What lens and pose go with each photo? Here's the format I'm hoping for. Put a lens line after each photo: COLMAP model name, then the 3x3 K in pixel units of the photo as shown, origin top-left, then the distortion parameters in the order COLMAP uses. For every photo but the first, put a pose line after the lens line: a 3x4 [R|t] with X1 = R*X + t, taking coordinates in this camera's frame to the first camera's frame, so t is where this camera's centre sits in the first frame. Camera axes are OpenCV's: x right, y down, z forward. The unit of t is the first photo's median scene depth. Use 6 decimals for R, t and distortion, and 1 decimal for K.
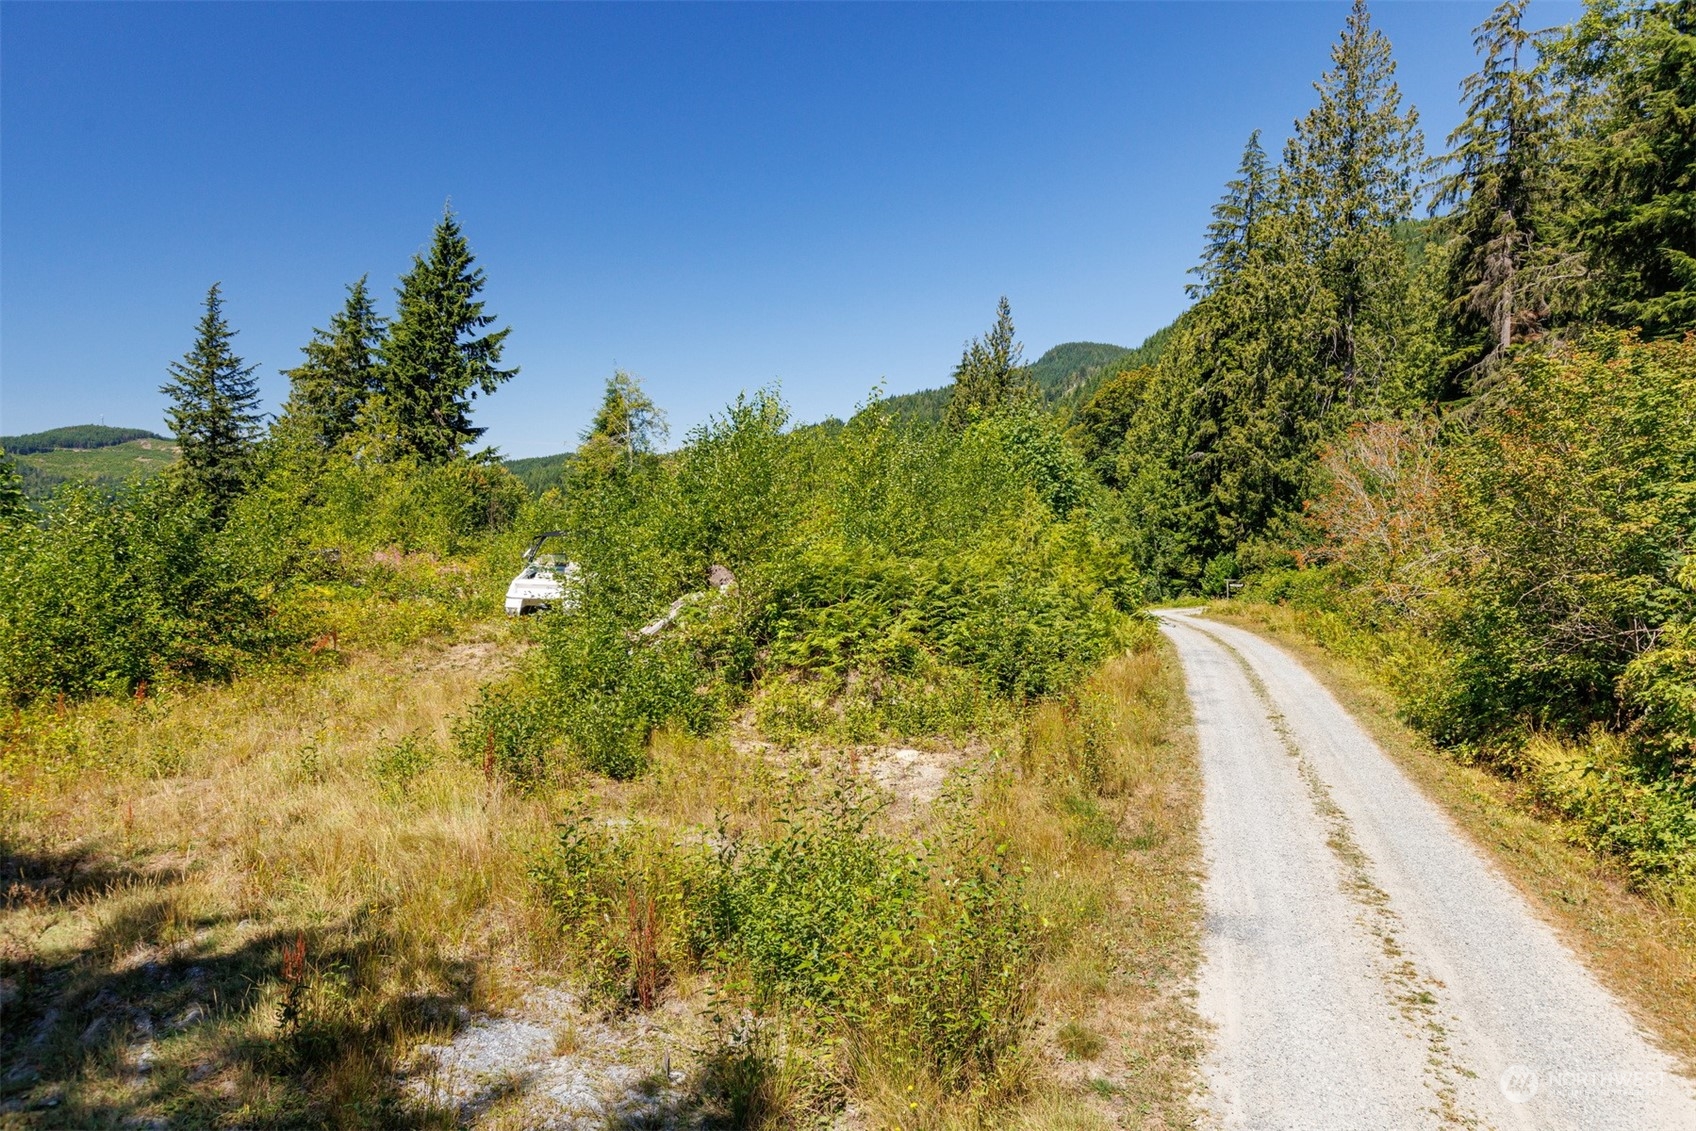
lens RADIAL K [[1064.0, 0, 886.2], [0, 1064.0, 601.9], [0, 0, 1]] dist [0.007075, 0.000619]
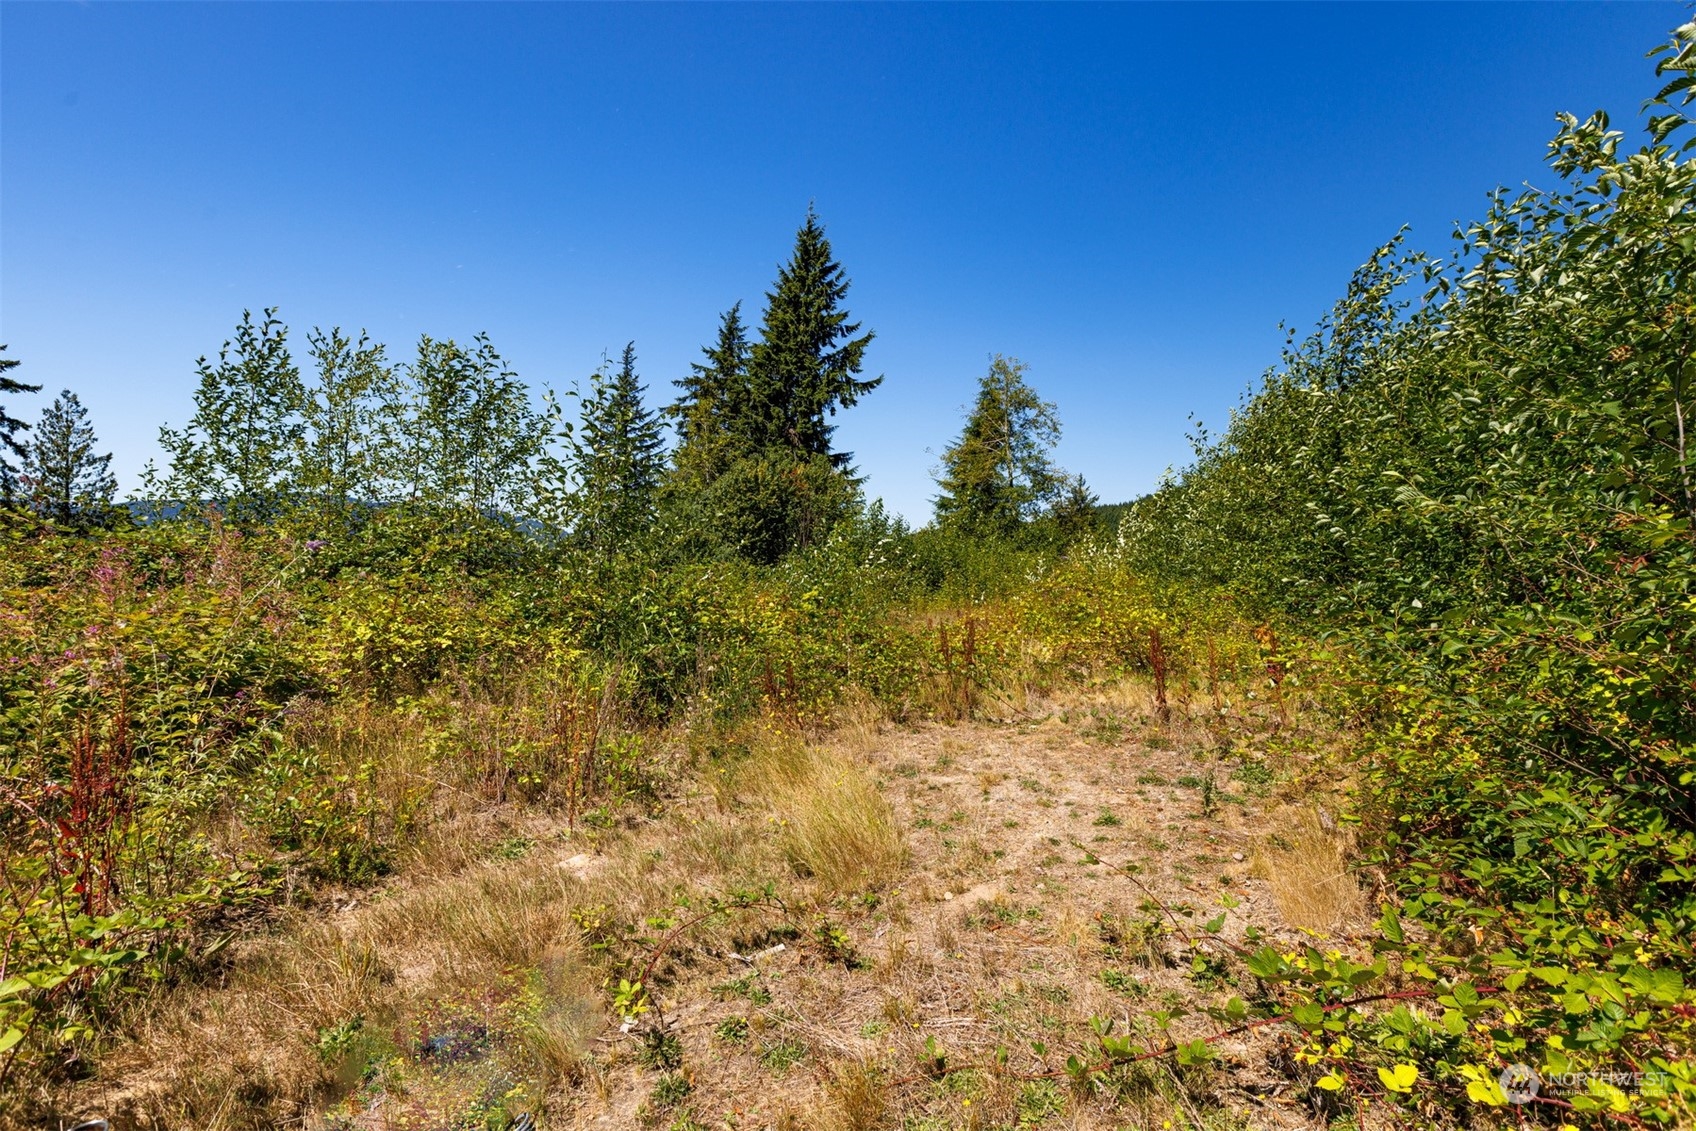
lens RADIAL K [[779.7, 0, 860.8], [0, 779.7, 567.5], [0, 0, 1]] dist [0.001696, 0.000214]
pose [[0.912491, -0.015591, -0.408799, -0.105125], [-0.012453, 0.997752, -0.065850, -0.023468], [0.408907, 0.065179, 0.910245, 0.432606]]
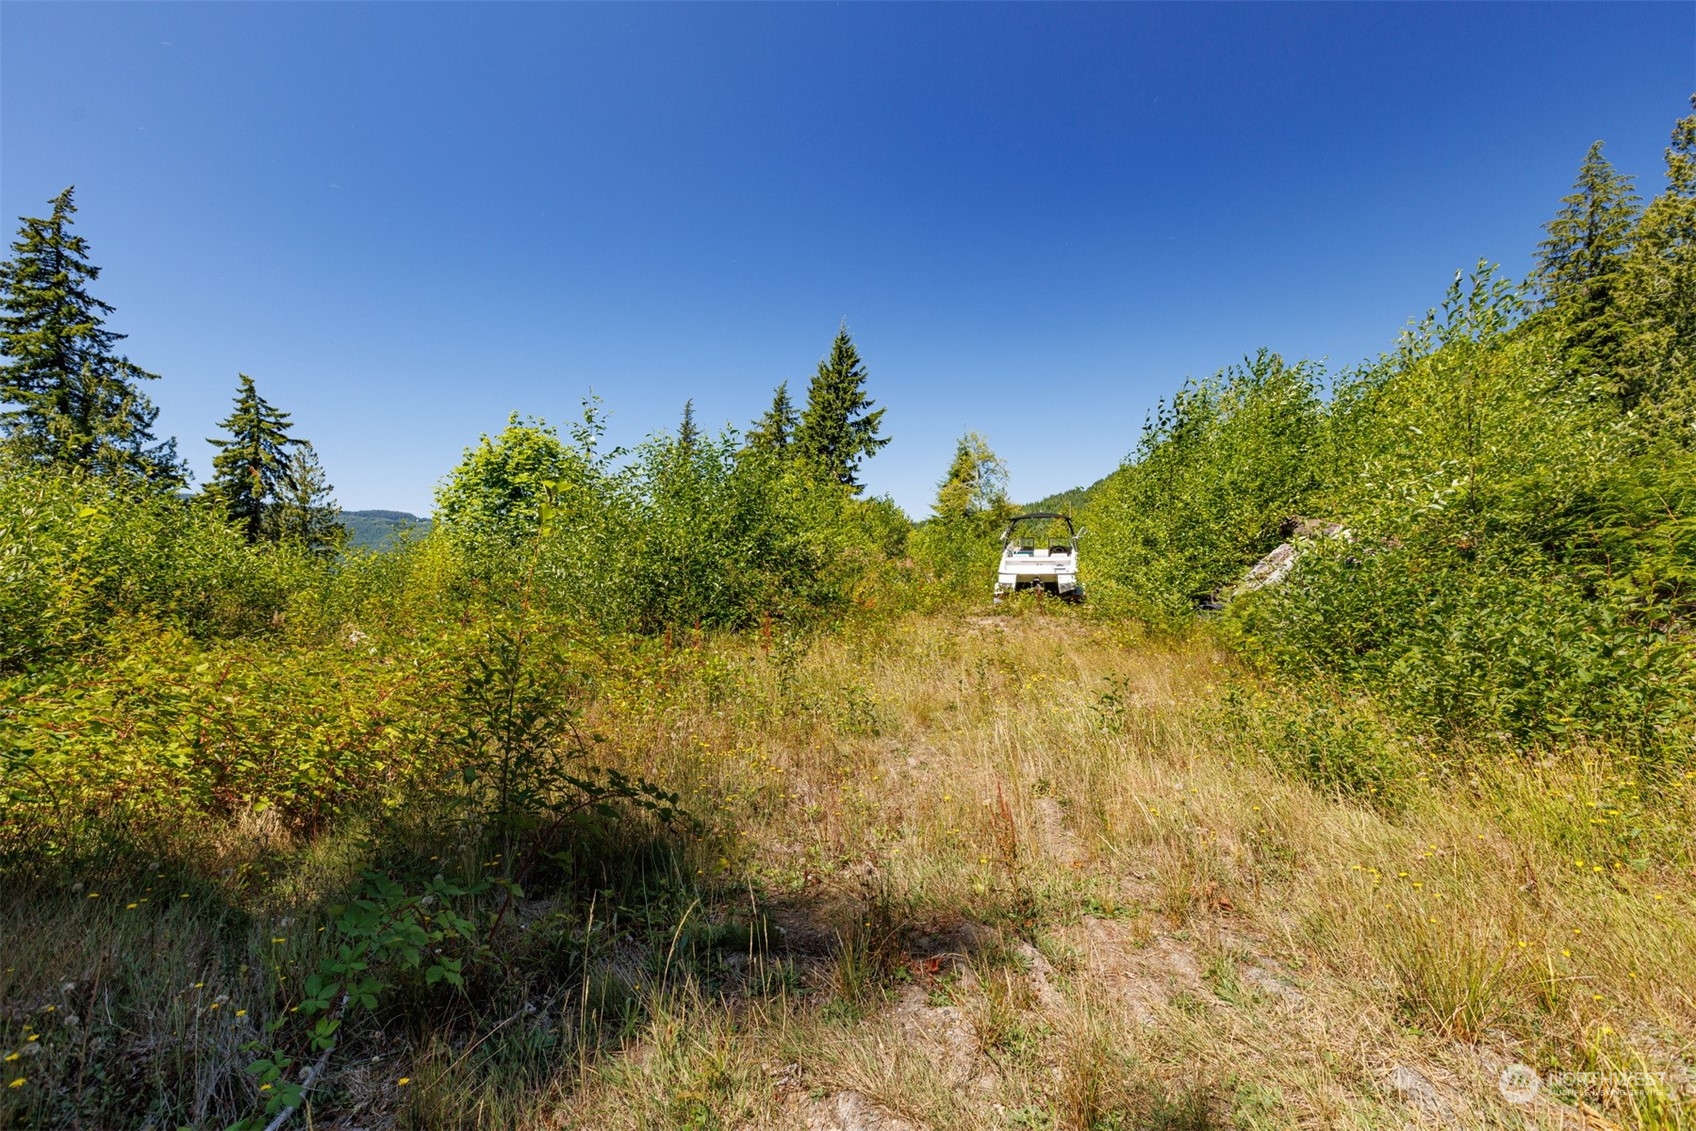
lens RADIAL K [[779.7, 0, 853.3], [0, 779.7, 559.6], [0, 0, 1]] dist [0.001696, 0.000214]
pose [[0.946101, -0.027584, -0.322696, -0.083169], [-0.000319, 0.996287, -0.086099, 0.015350], [0.323873, 0.081561, 0.942579, 0.087501]]
